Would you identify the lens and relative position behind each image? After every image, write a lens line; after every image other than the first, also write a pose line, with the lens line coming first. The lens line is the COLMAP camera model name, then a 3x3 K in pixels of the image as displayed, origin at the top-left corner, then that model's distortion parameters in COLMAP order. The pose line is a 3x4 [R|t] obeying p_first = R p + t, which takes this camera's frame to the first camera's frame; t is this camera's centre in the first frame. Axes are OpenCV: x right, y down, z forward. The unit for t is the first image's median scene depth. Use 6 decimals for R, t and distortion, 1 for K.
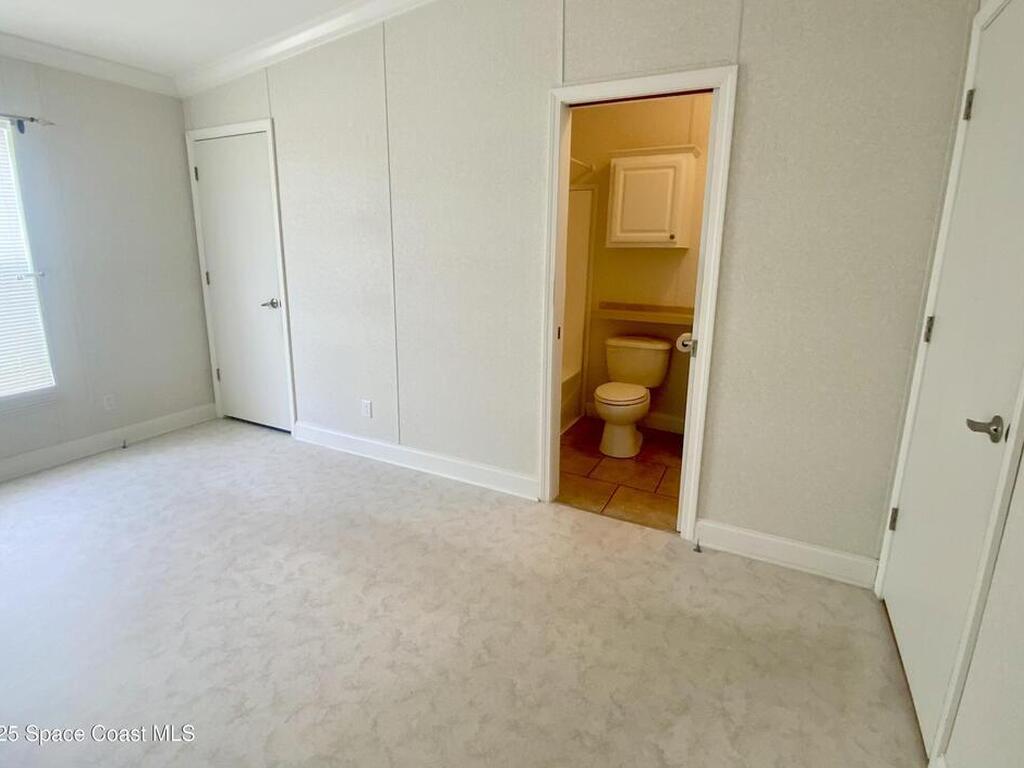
lens RADIAL K [[499.1, 0, 526.8], [0, 499.1, 317.8], [0, 0, 1]] dist [-0.001147, -0.000566]
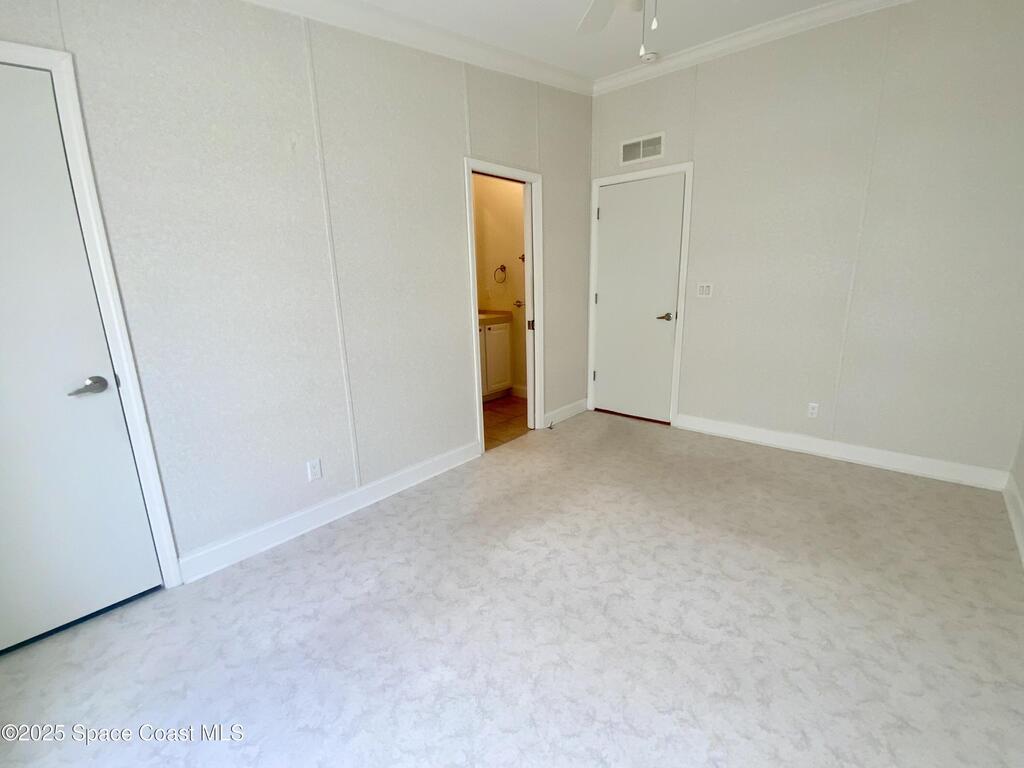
lens RADIAL K [[428.9, 0, 508.4], [0, 428.9, 358.7], [0, 0, 1]] dist [0.002469, -0.000071]
pose [[0.296184, -0.208199, 0.932163, -1.132937], [0.165159, 0.972416, 0.164712, -0.092247], [-0.940743, 0.105170, 0.322400, 0.561172]]
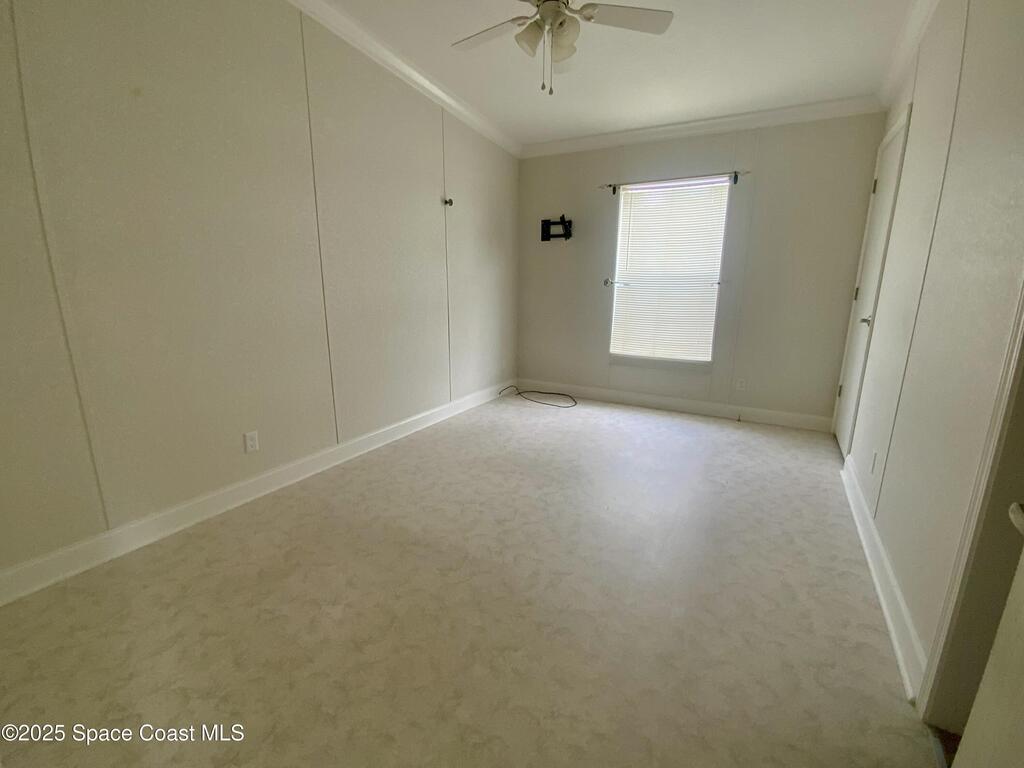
lens RADIAL K [[465.4, 0, 519.0], [0, 465.4, 384.4], [0, 0, 1]] dist [-0.020141, -0.000367]
pose [[-0.058844, 0.209636, -0.976007, 0.508587], [-0.146382, 0.965321, 0.216166, -0.011705], [0.987476, 0.155590, -0.026116, 0.592514]]
